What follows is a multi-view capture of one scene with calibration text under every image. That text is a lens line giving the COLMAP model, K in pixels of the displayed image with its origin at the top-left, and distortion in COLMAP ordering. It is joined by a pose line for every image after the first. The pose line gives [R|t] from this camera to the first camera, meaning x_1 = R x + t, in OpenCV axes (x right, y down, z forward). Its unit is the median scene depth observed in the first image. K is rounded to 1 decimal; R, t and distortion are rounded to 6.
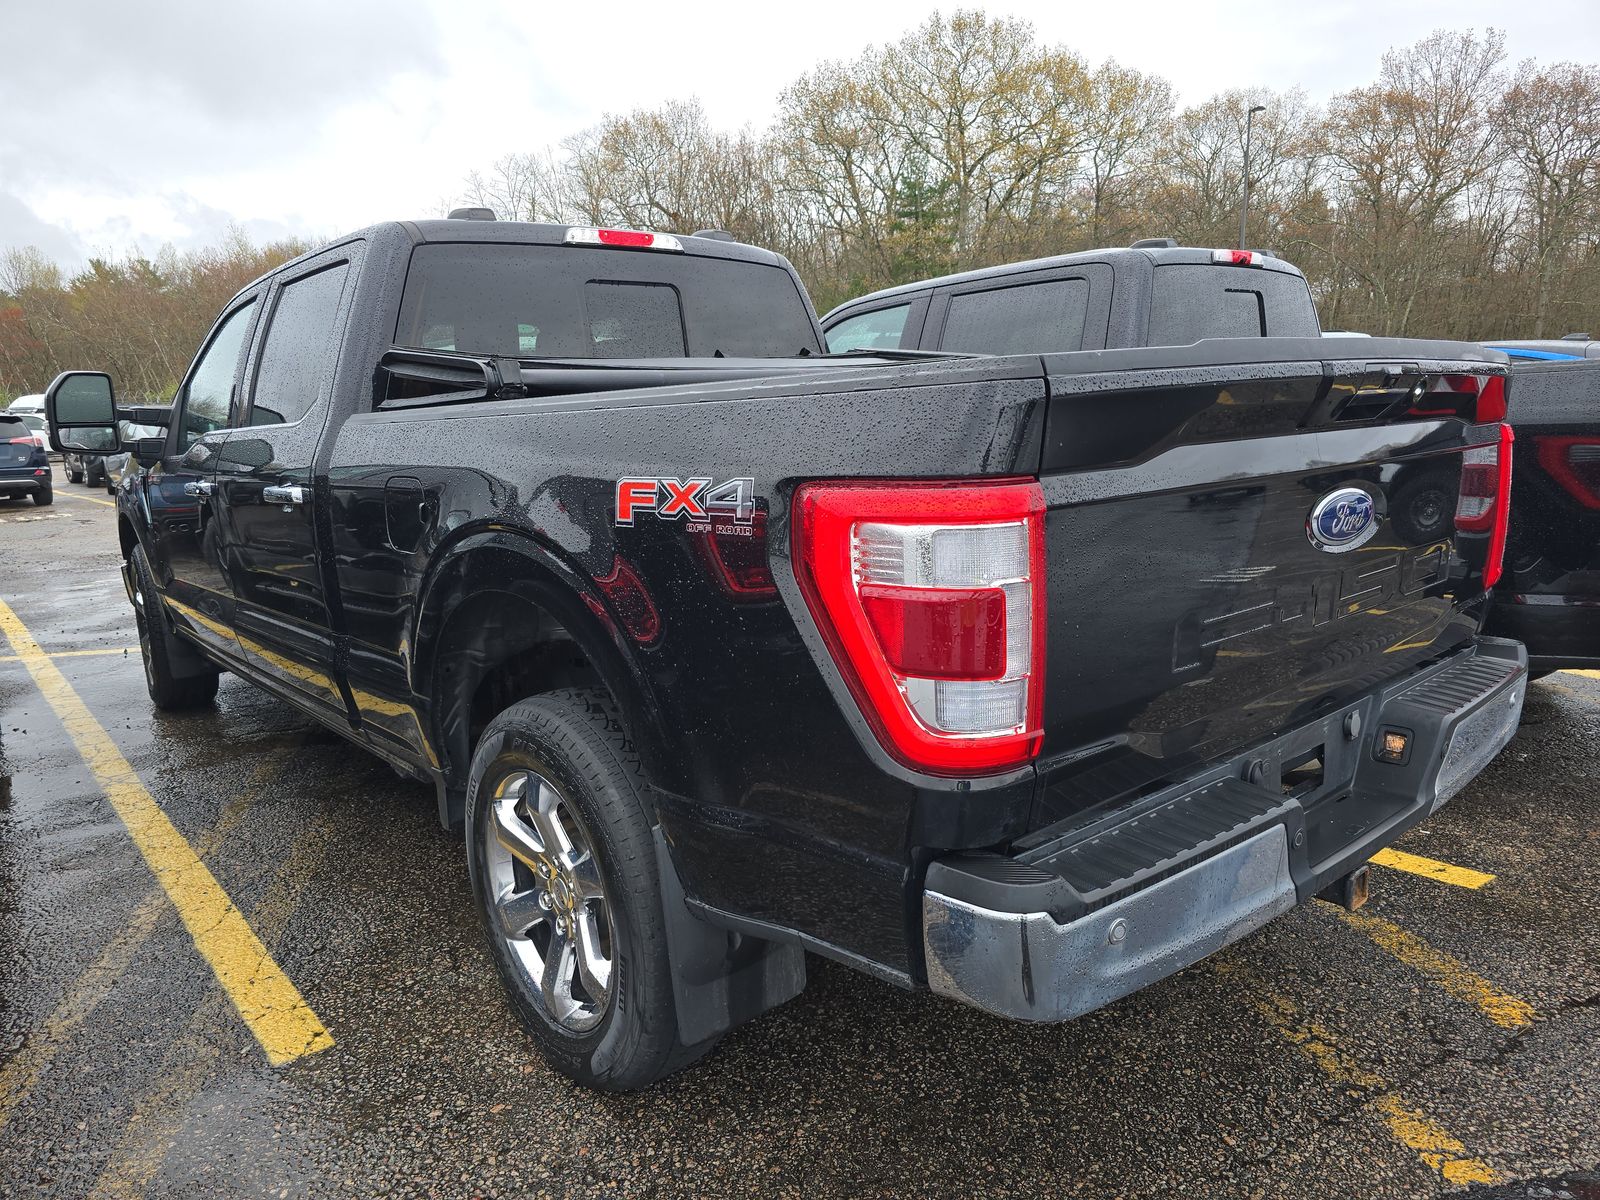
lens RADIAL K [[1044.5, 0, 800.0], [0, 1044.5, 600.0], [0, 0, 1]] dist [0.063603, -0.068483]
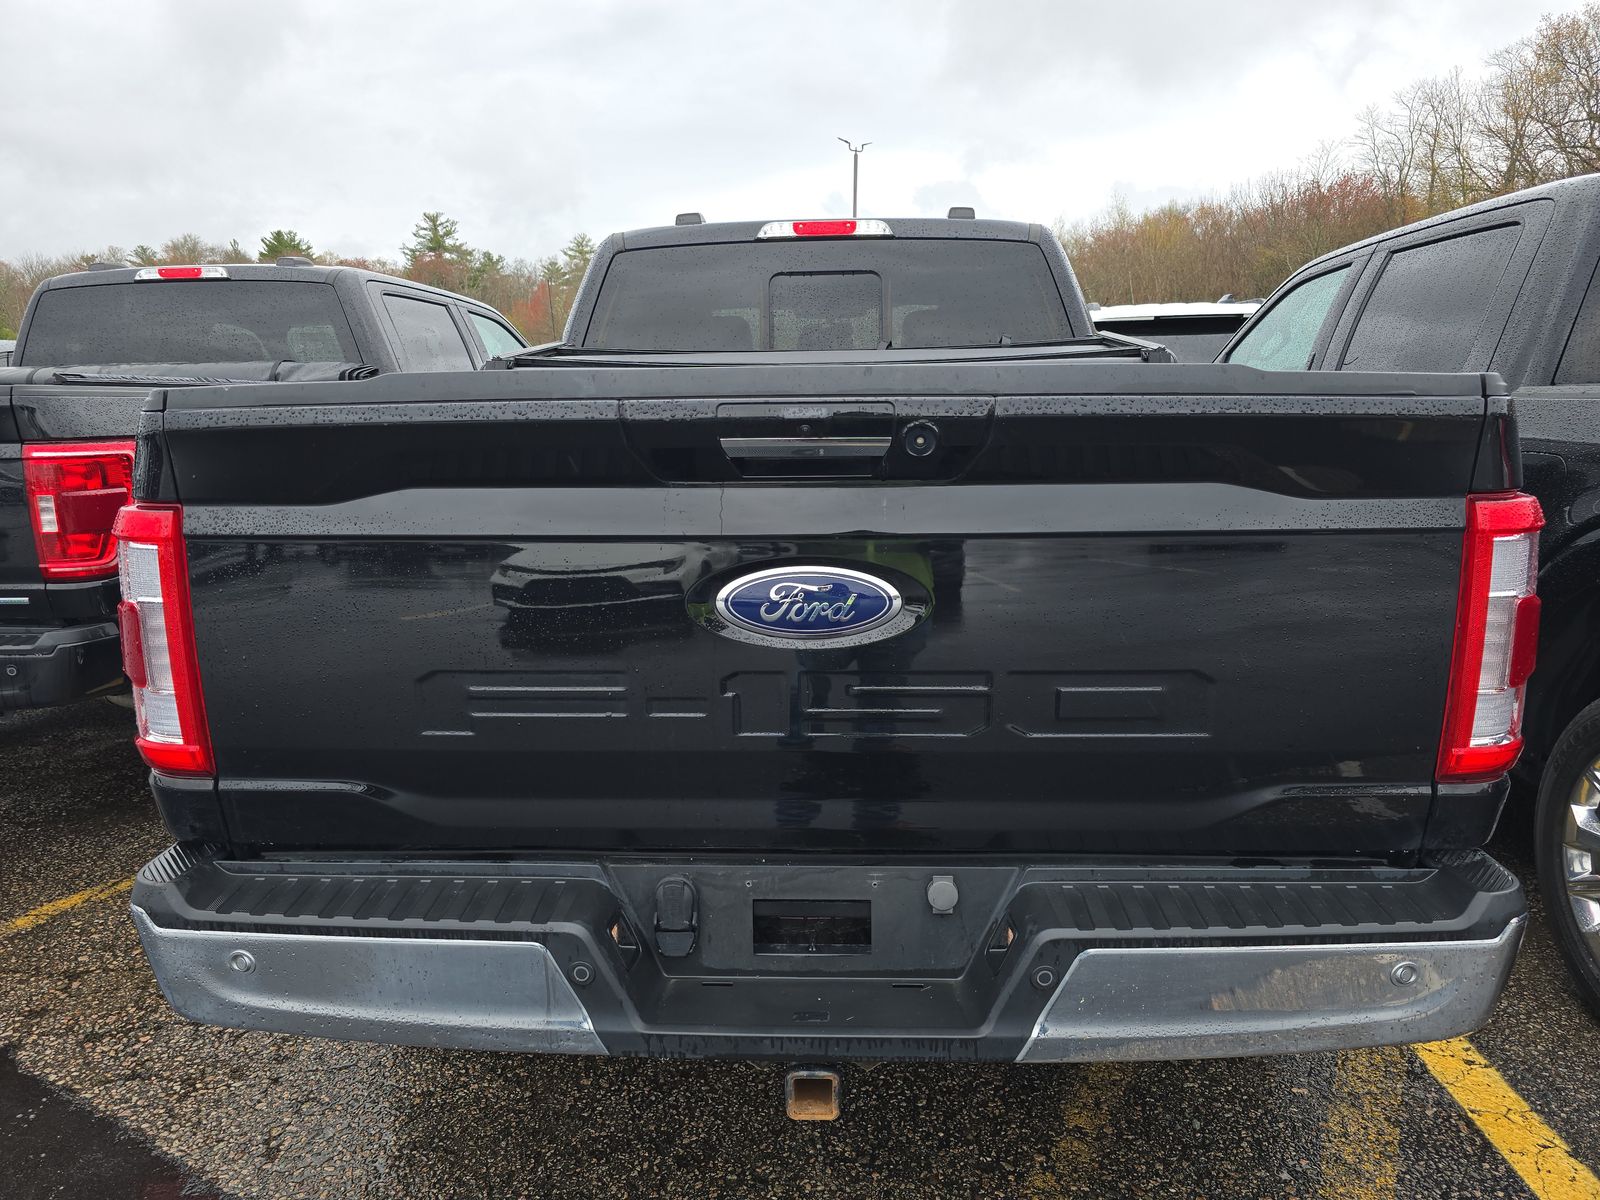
lens RADIAL K [[1044.5, 0, 800.0], [0, 1044.5, 600.0], [0, 0, 1]] dist [0.063603, -0.068483]
pose [[0.706632, 0.172644, -0.686196, 0.585760], [-0.146595, 0.984456, 0.096724, -0.090445], [0.692229, 0.032245, 0.720957, 0.279396]]
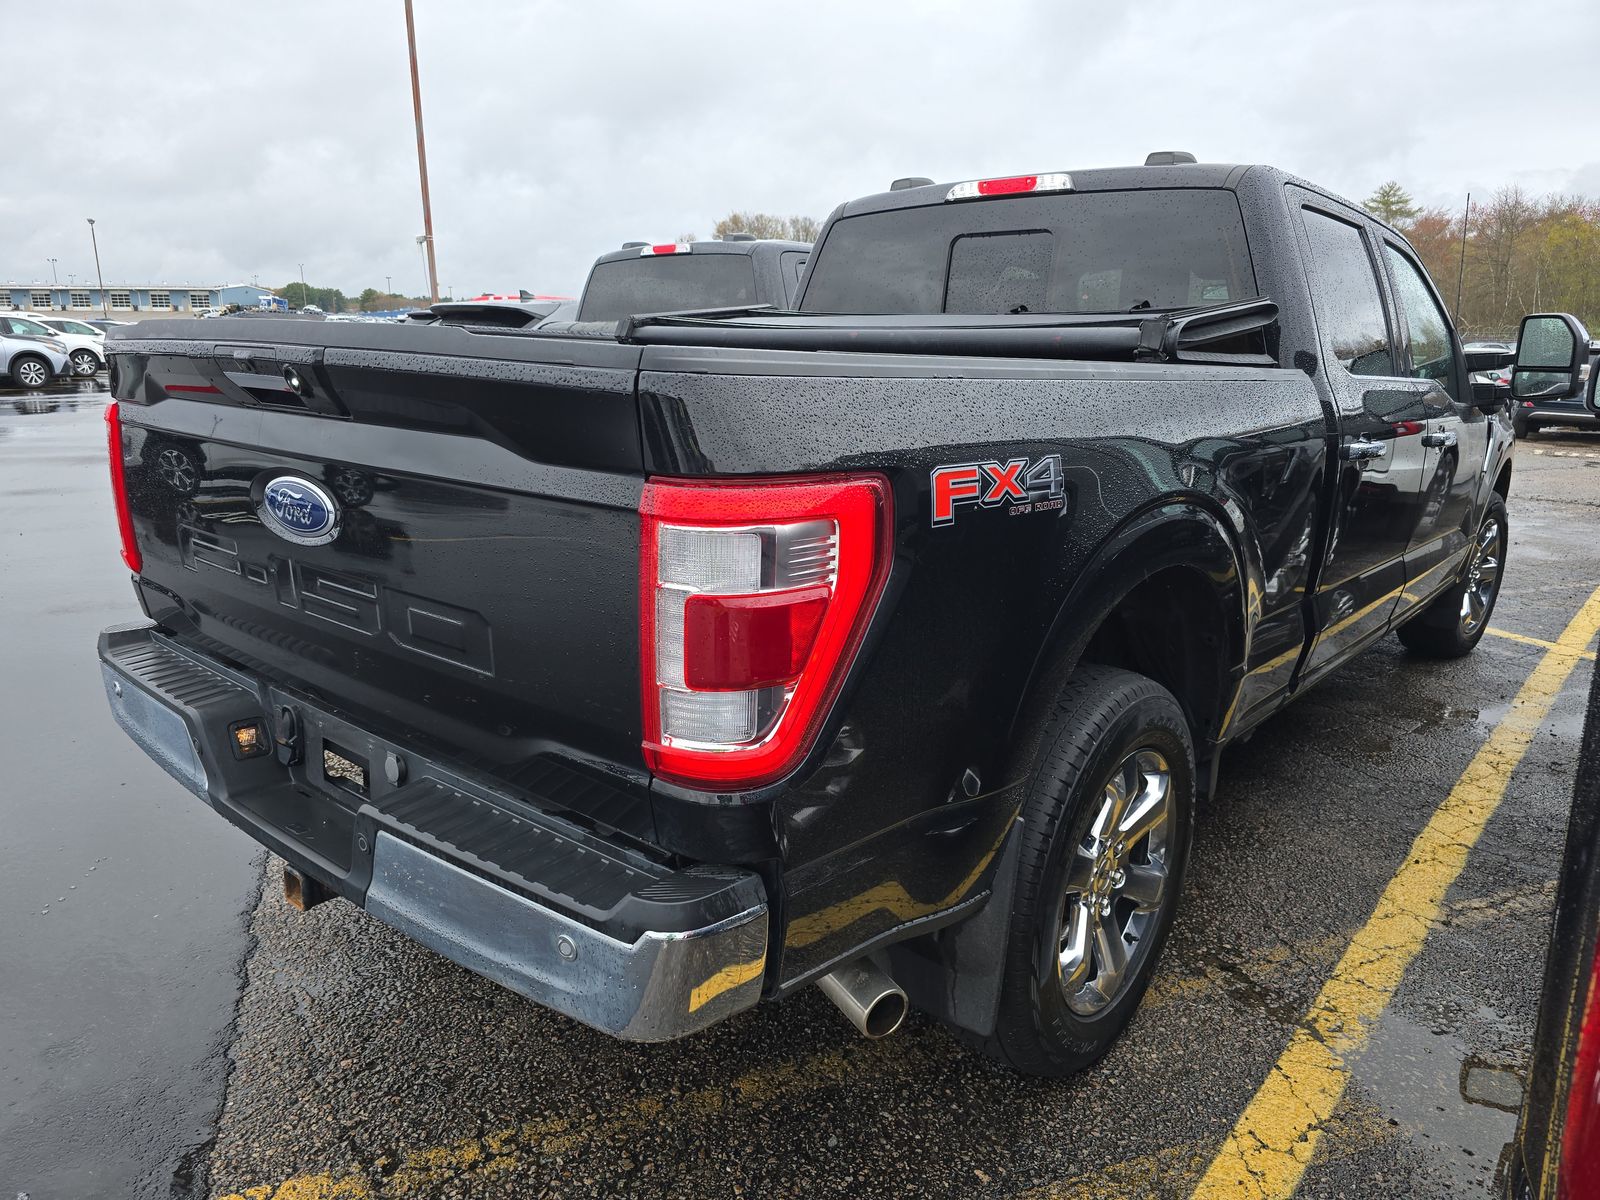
lens RADIAL K [[1044.5, 0, 800.0], [0, 1044.5, 600.0], [0, 0, 1]] dist [0.063603, -0.068483]
pose [[0.135723, 0.275437, -0.951690, 0.852838], [-0.210700, 0.946629, 0.243924, -0.186510], [0.968083, 0.167415, 0.186514, 0.722722]]
